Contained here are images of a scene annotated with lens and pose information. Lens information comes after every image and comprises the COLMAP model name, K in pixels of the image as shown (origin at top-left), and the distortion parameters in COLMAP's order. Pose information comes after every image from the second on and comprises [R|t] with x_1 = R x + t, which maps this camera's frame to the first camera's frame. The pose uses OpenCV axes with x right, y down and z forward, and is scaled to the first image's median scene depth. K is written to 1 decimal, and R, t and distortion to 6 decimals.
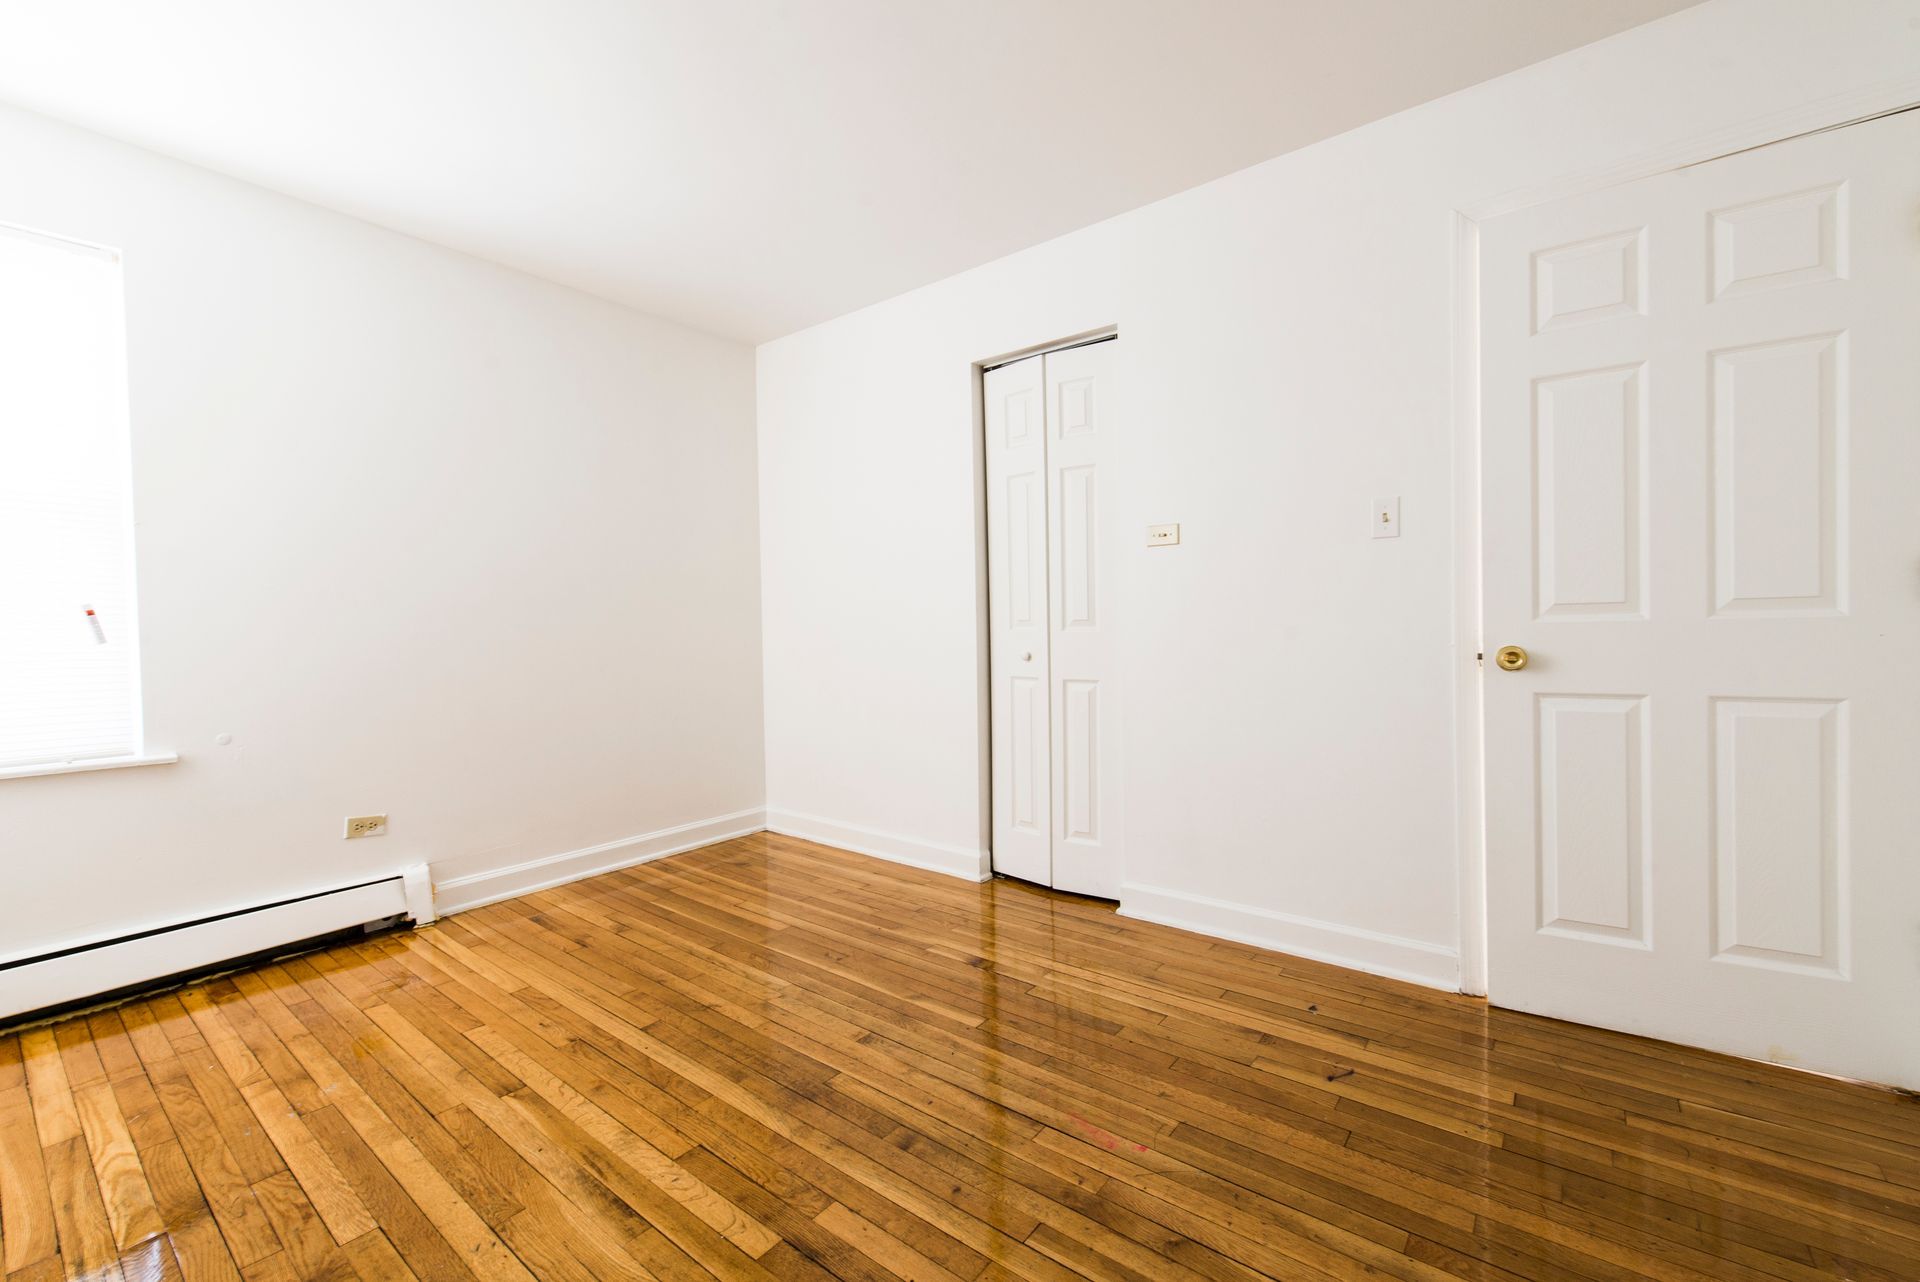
lens RADIAL K [[792.6, 0, 962.5], [0, 792.6, 644.6], [0, 0, 1]] dist [0.002503, -0.000588]
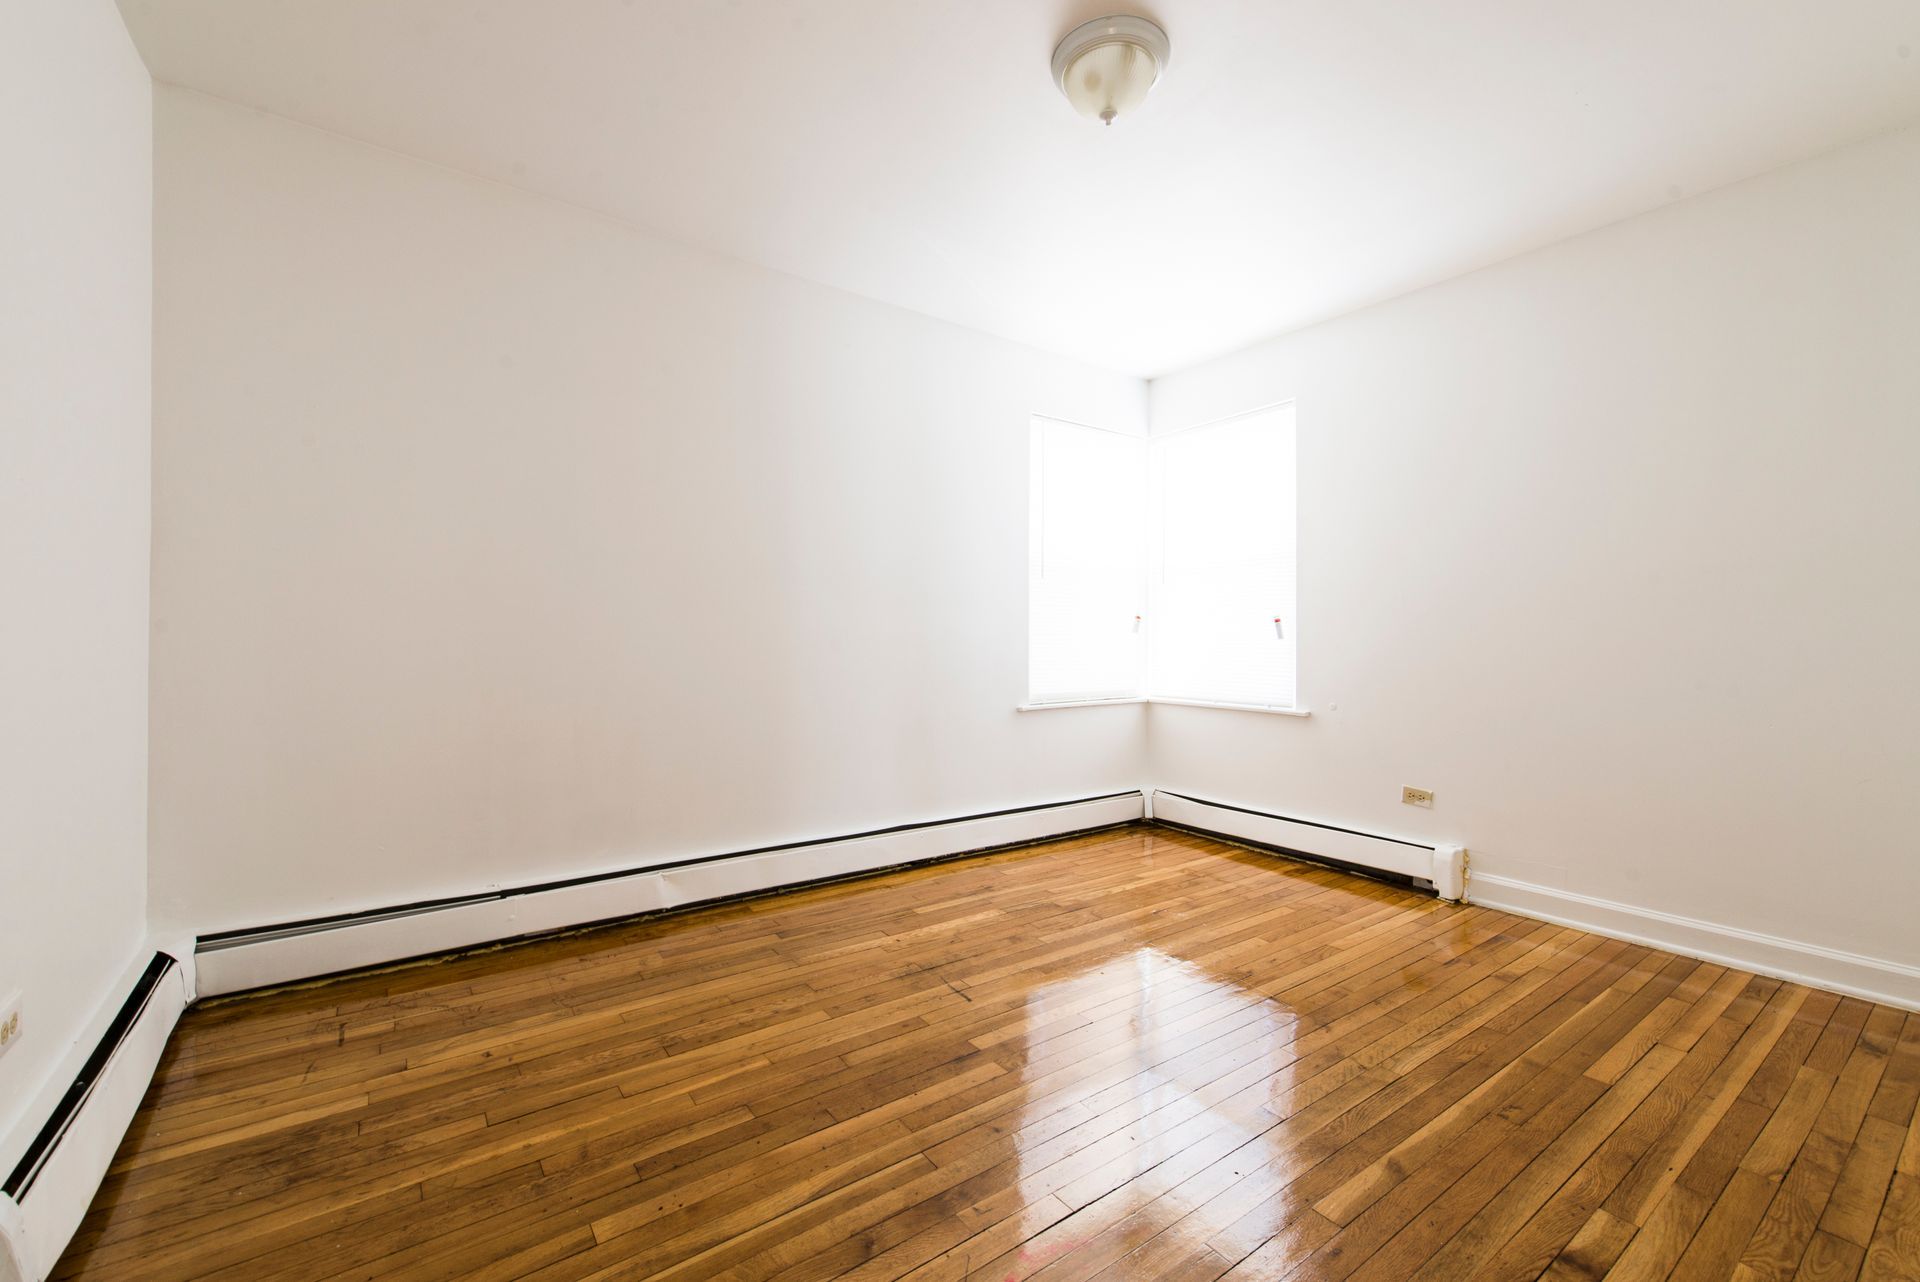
lens RADIAL K [[792.6, 0, 962.5], [0, 792.6, 628.1], [0, 0, 1]] dist [0.002503, -0.000588]
pose [[-0.281179, 0.004336, -0.959646, 0.633691], [-0.024815, 0.999623, 0.011787, -0.023883], [0.959335, 0.027128, -0.280965, 0.727147]]
